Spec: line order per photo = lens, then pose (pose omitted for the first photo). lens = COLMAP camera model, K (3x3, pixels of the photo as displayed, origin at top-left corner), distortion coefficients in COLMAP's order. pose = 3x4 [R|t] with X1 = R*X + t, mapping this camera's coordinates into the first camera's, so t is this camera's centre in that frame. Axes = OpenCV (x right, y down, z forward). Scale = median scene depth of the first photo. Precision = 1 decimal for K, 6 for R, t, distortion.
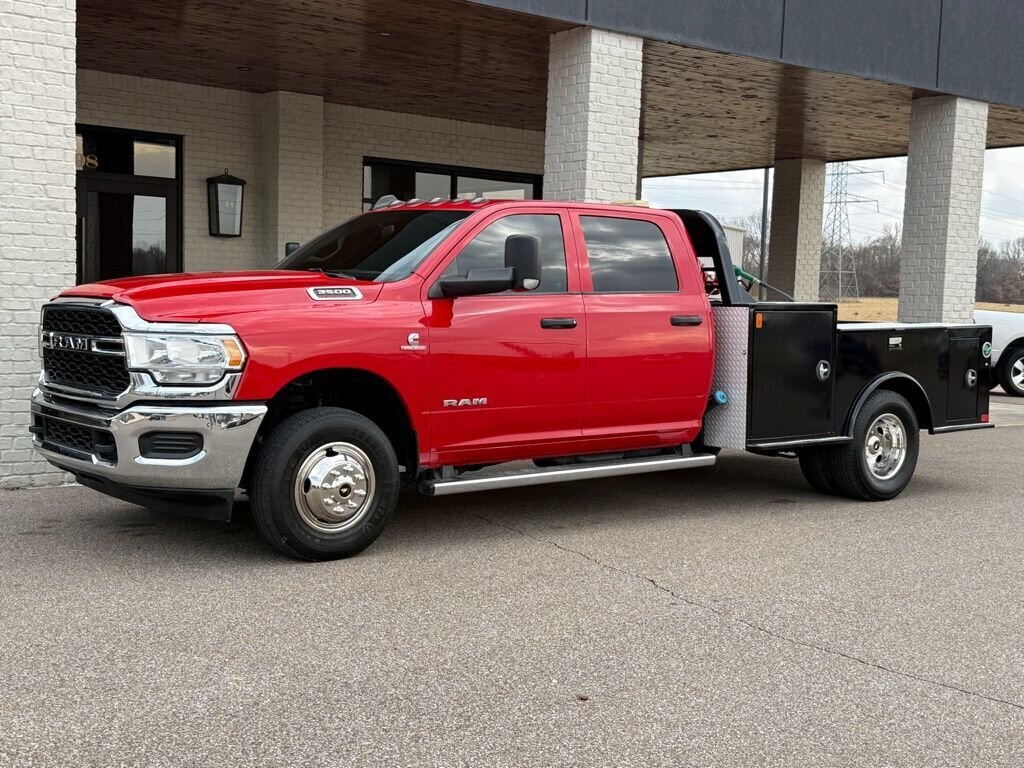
lens RADIAL K [[1310.0, 0, 514.9], [0, 1310.0, 389.0], [0, 0, 1]] dist [0.120918, 0.000000]
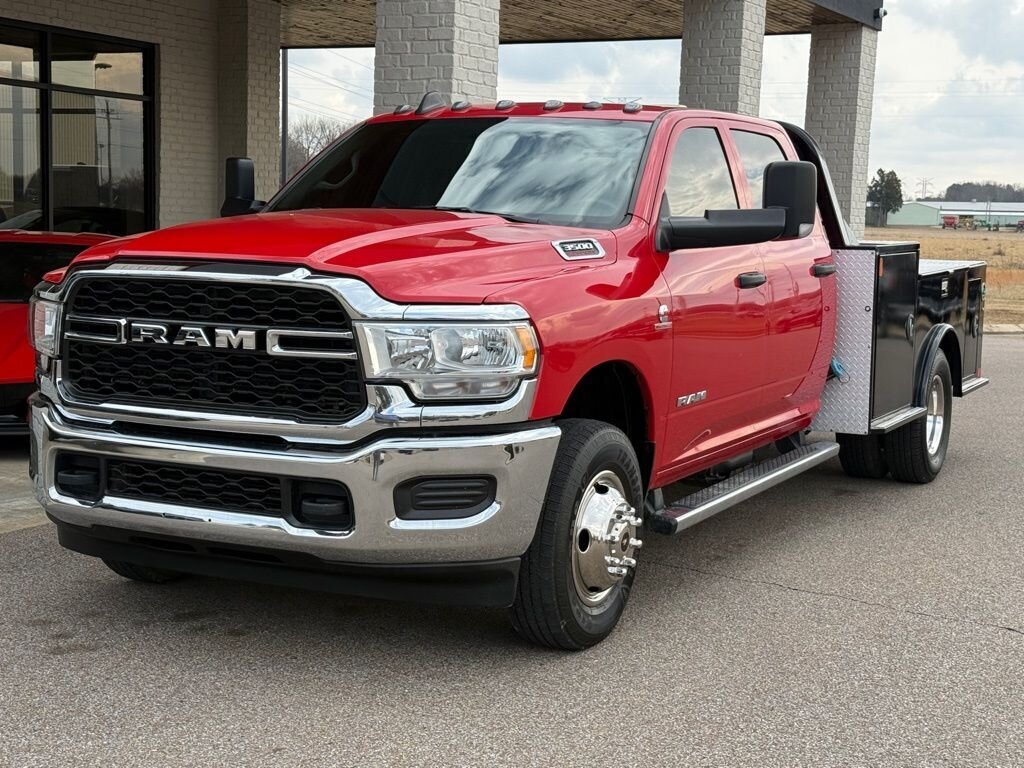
lens RADIAL K [[1624.4, 0, 512.8], [0, 1624.4, 393.1], [0, 0, 1]] dist [0.132561, 0.000000]
pose [[0.908981, -0.048777, 0.413975, -0.377289], [0.028120, 0.998043, 0.055849, -0.034312], [-0.415889, -0.039125, 0.908573, 0.189453]]
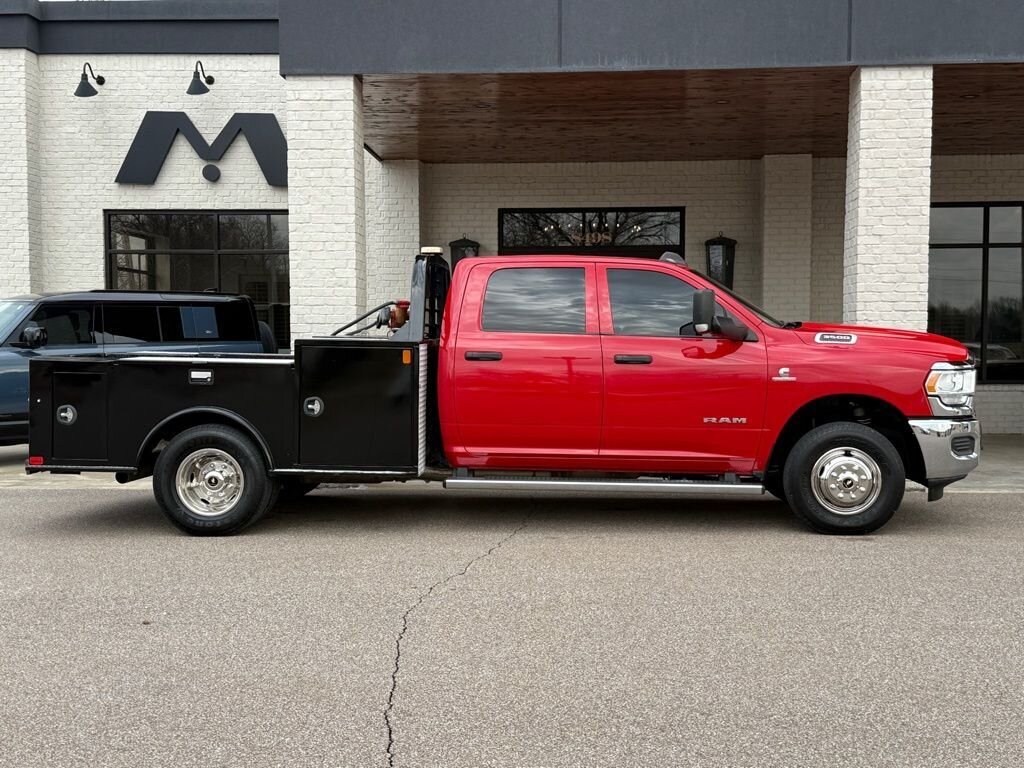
lens RADIAL K [[1310.0, 0, 512.8], [0, 1310.0, 393.2], [0, 0, 1]] dist [0.120918, 0.000000]
pose [[0.756094, -0.005305, -0.654441, 0.641271], [-0.020767, 0.999269, -0.032093, 0.014624], [0.654133, 0.037857, 0.755431, 0.093867]]
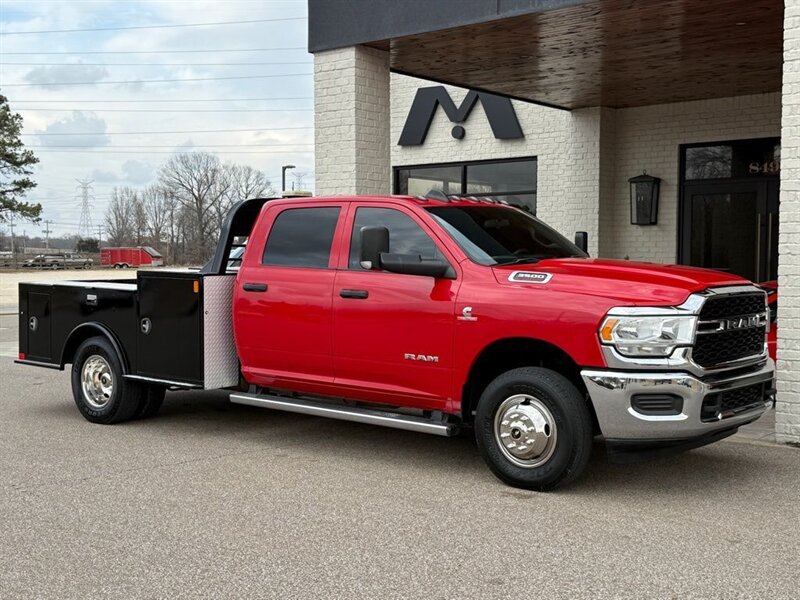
lens RADIAL K [[1023.4, 0, 396.5], [0, 1023.4, 305.0], [0, 0, 1]] dist [0.120918, 0.000000]
pose [[0.225948, 0.014830, -0.974026, 0.854828], [-0.065354, 0.997862, 0.000032, -0.037625], [0.971945, 0.063649, 0.226434, 0.744430]]
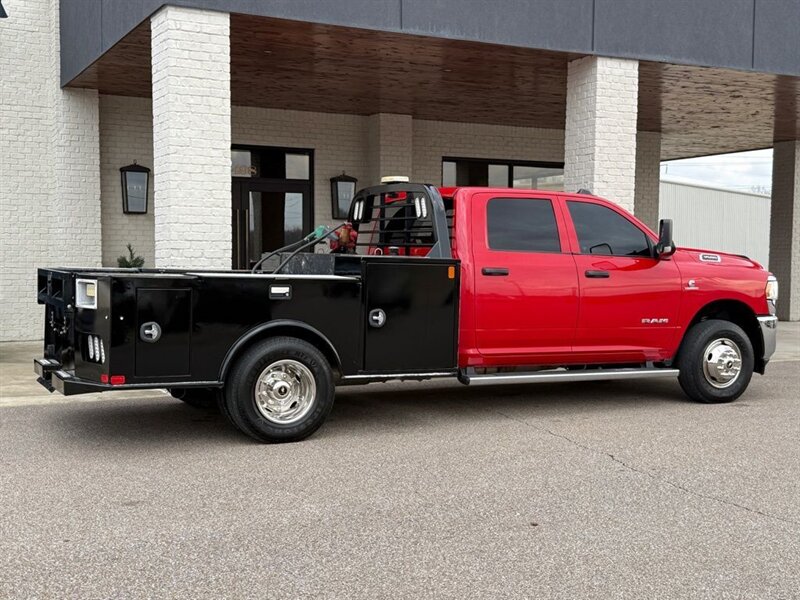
lens RADIAL K [[1023.4, 0, 396.8], [0, 1023.4, 308.2], [0, 0, 1]] dist [0.120918, 0.000000]
pose [[0.982659, -0.015979, -0.184731, 0.059662], [0.011802, 0.999650, -0.023686, 0.008547], [0.185045, 0.021095, 0.982504, -0.088058]]
